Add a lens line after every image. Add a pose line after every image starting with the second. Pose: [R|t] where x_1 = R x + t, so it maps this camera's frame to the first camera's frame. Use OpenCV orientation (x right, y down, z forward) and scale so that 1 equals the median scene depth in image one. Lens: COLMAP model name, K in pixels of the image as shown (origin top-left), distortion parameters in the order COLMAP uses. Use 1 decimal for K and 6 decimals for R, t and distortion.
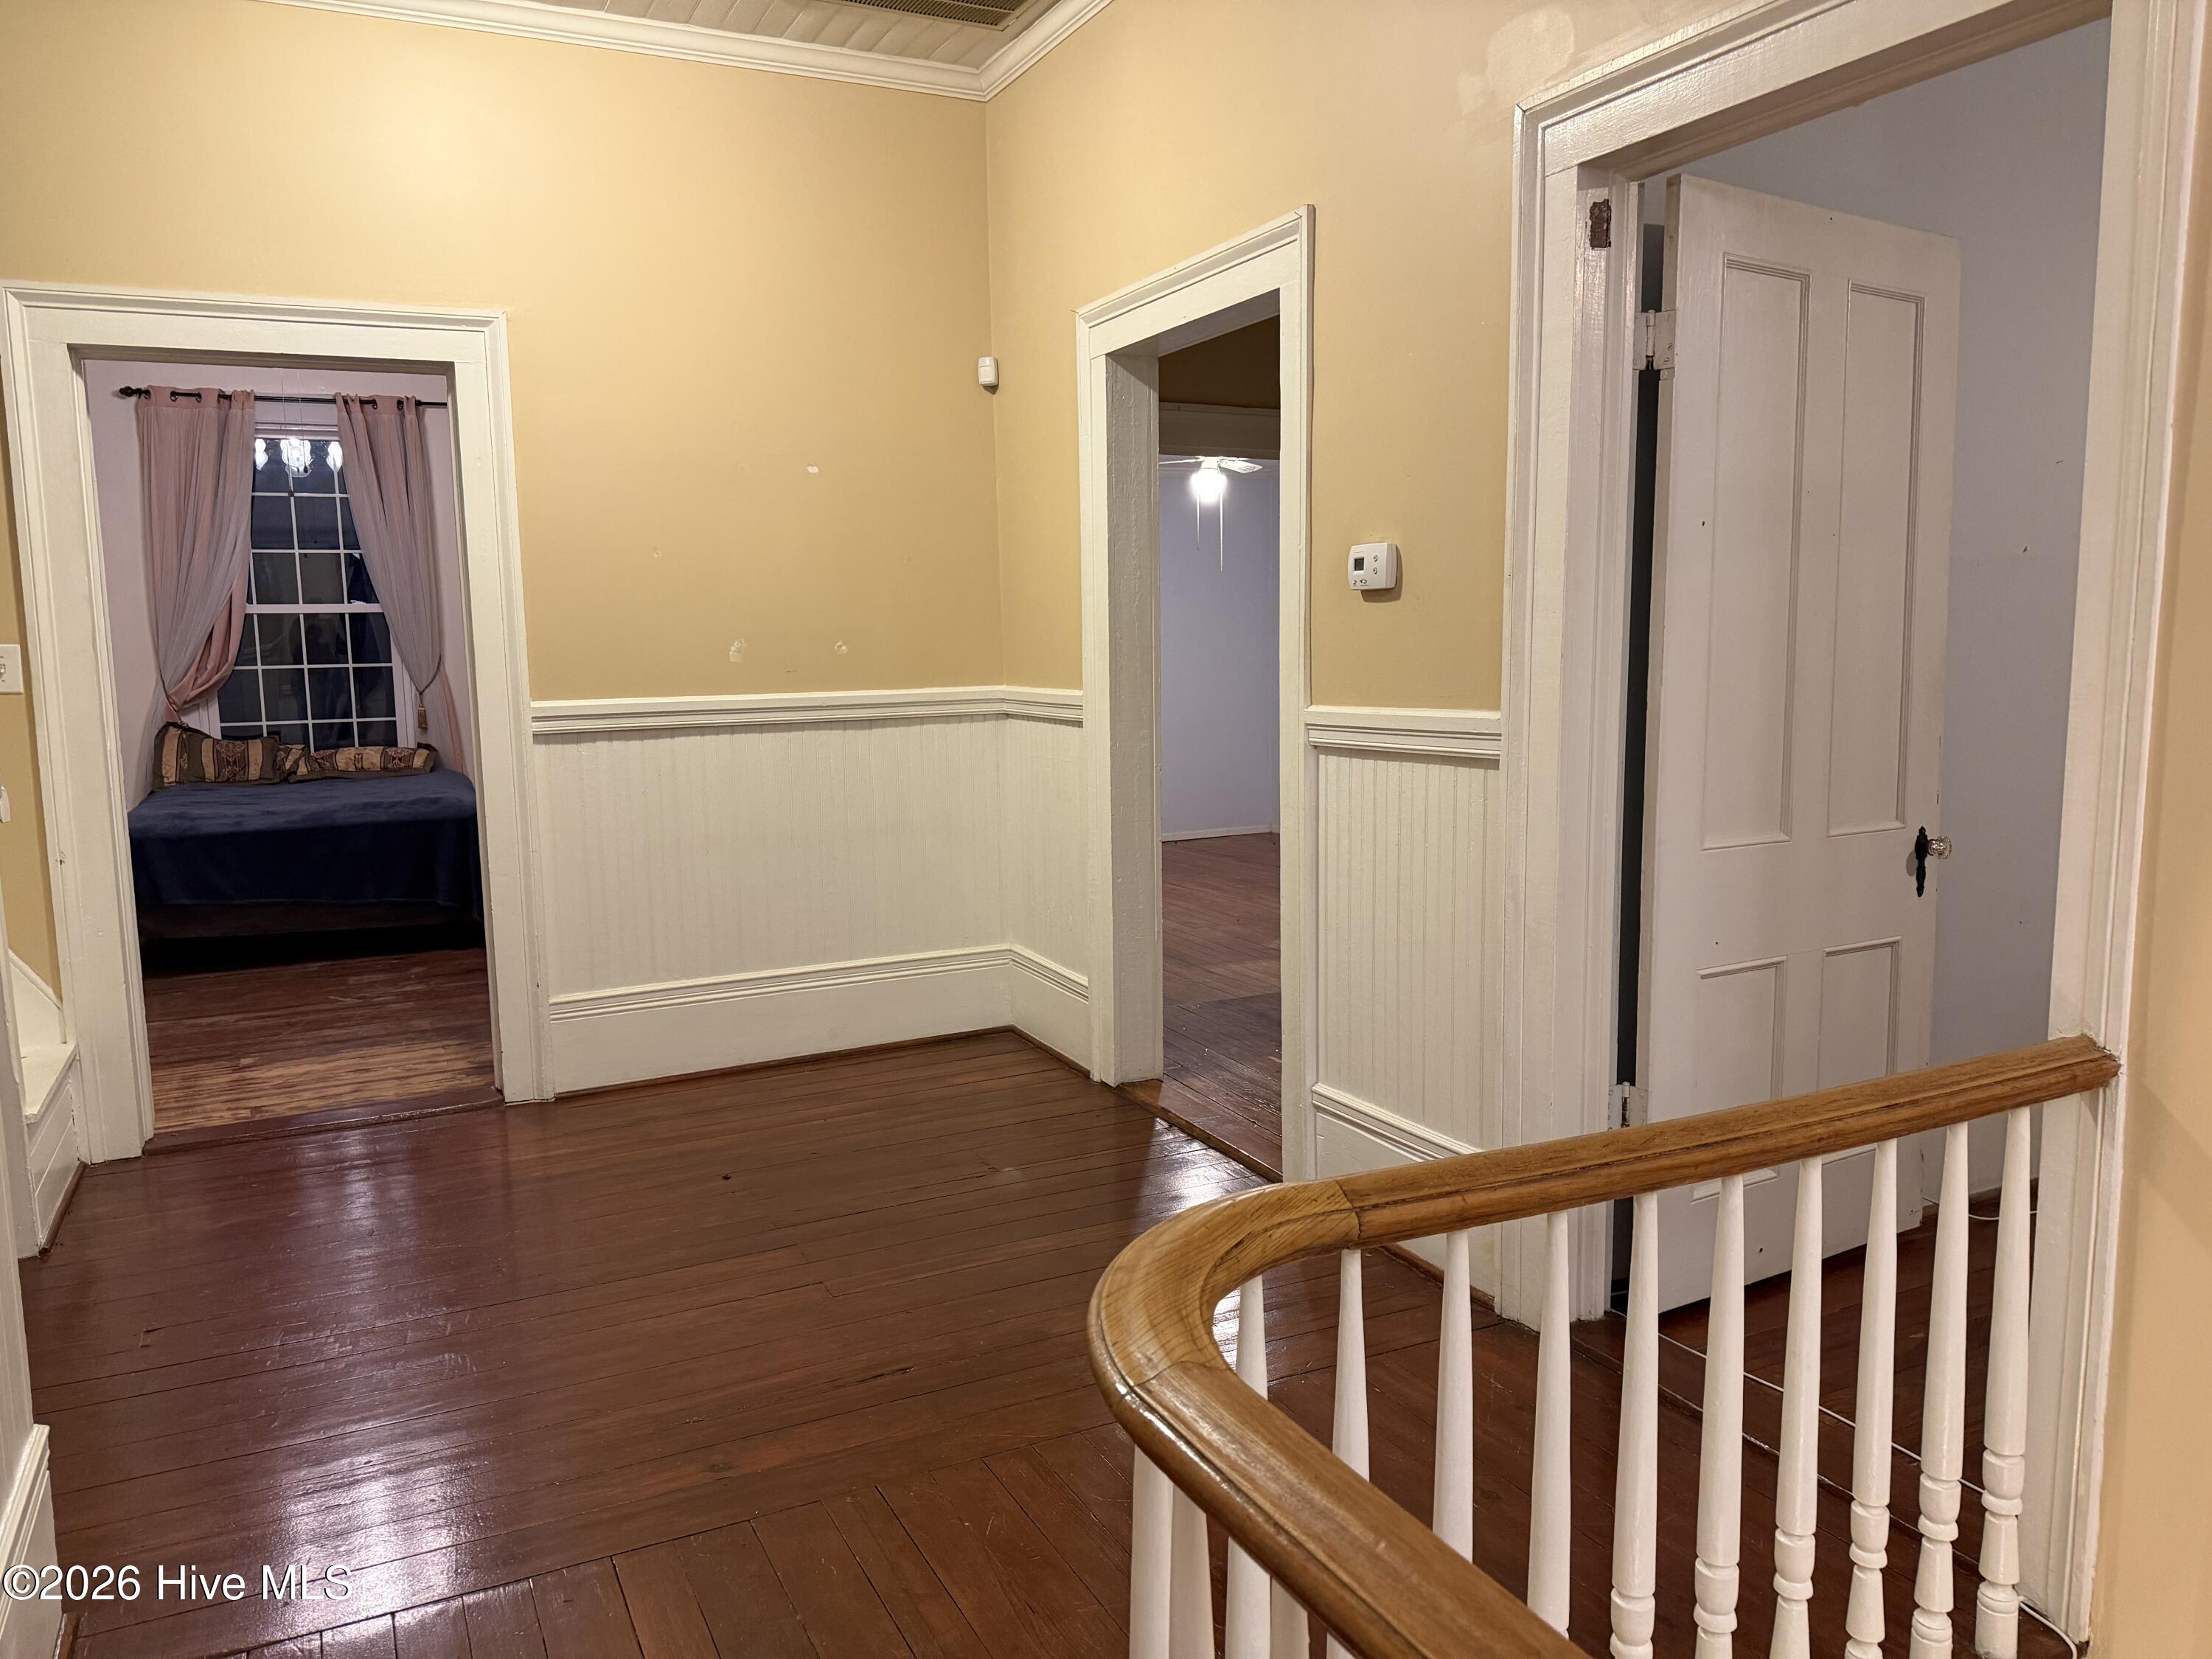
lens RADIAL K [[1557.4, 0, 1104.2], [0, 1557.4, 836.5], [0, 0, 1]] dist [0.004619, -0.004804]
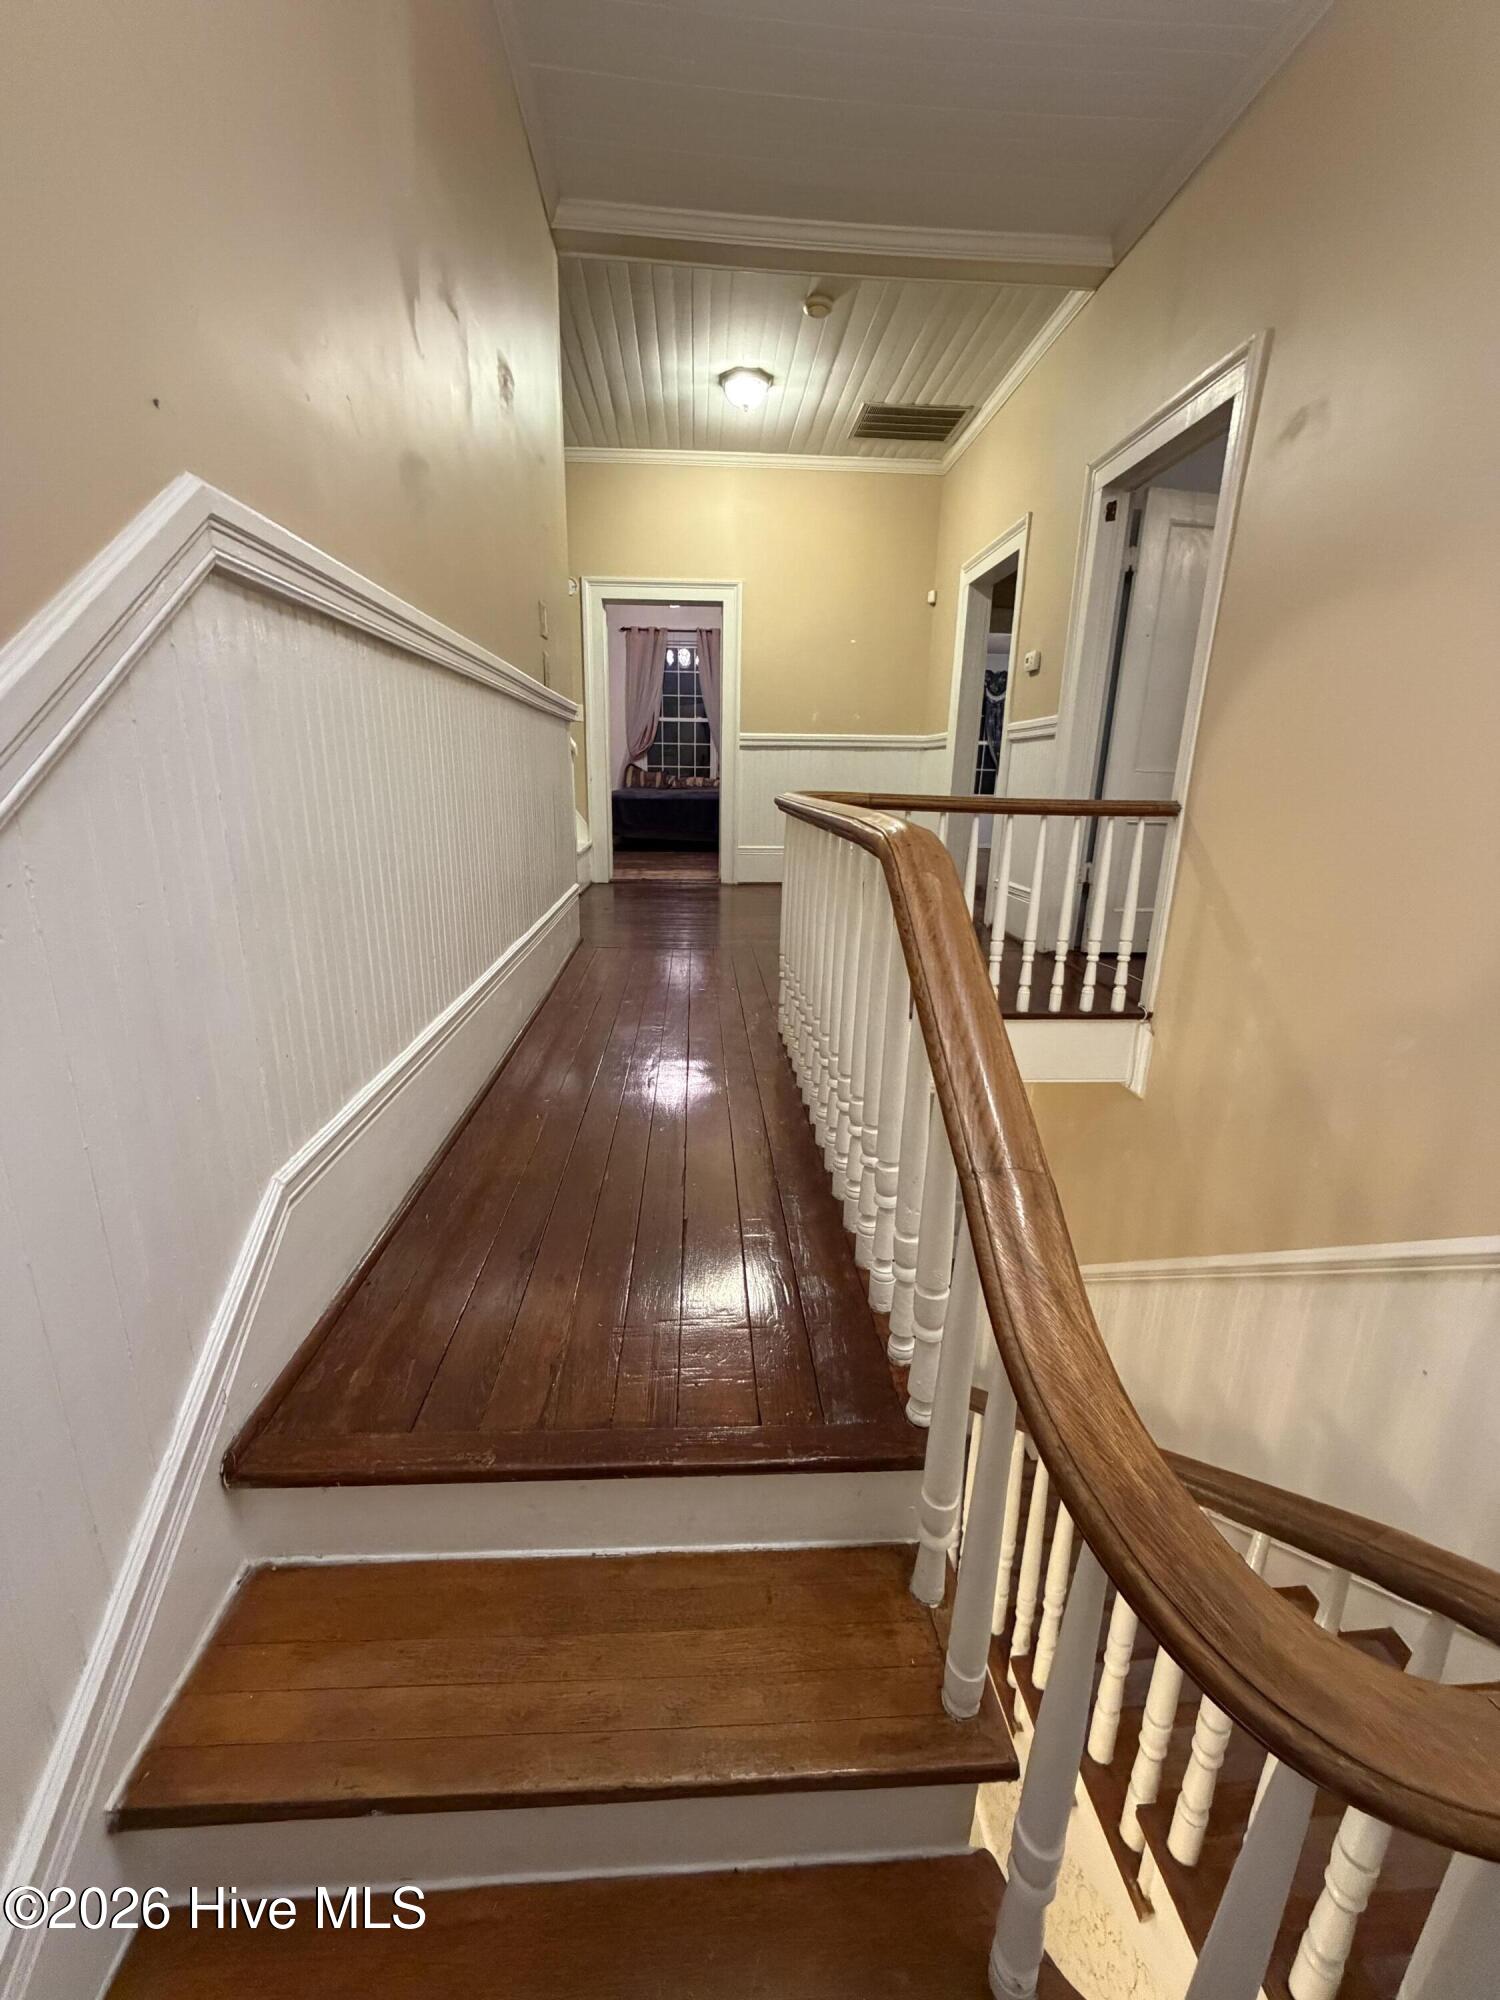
lens RADIAL K [[806.7, 0, 742.2], [0, 806.7, 996.5], [0, 0, 1]] dist [-0.012247, -0.000165]
pose [[0.914416, 0.136044, -0.381228, 0.202300], [-0.081174, 0.984327, 0.156559, 0.126745], [0.396552, -0.112214, 0.911128, -0.284852]]
